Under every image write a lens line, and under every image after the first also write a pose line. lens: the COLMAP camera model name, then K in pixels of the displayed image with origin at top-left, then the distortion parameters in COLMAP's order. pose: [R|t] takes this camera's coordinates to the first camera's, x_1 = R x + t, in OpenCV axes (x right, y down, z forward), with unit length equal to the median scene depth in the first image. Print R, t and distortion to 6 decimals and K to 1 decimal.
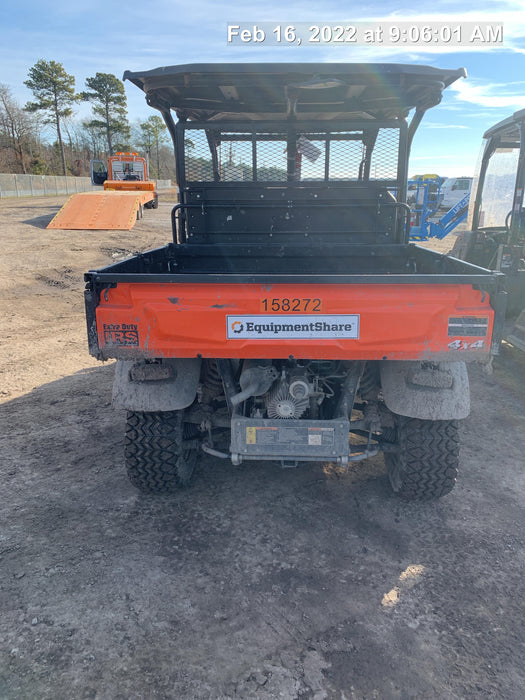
lens RADIAL K [[527.7, 0, 267.5], [0, 527.7, 349.3], [0, 0, 1]] dist [0.025593, -0.025123]
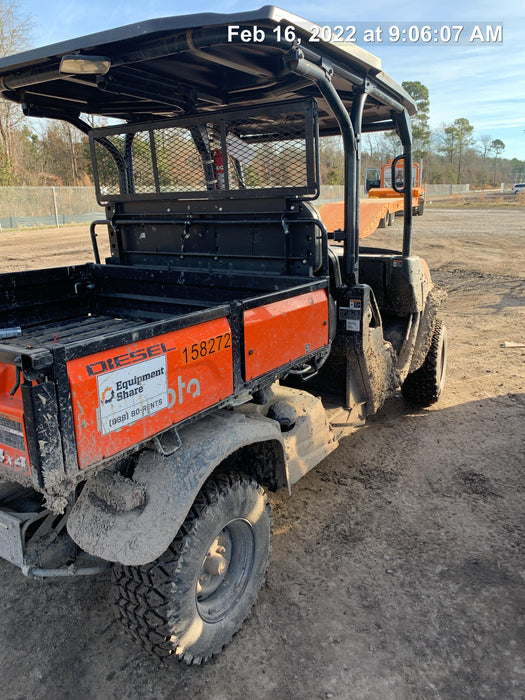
lens RADIAL K [[527.7, 0, 267.5], [0, 527.7, 349.3], [0, 0, 1]] dist [0.025593, -0.025123]
pose [[0.860966, 0.117963, -0.494795, 0.541763], [-0.123366, 0.992120, 0.021866, -0.108331], [0.493475, 0.042215, 0.868735, 0.358966]]
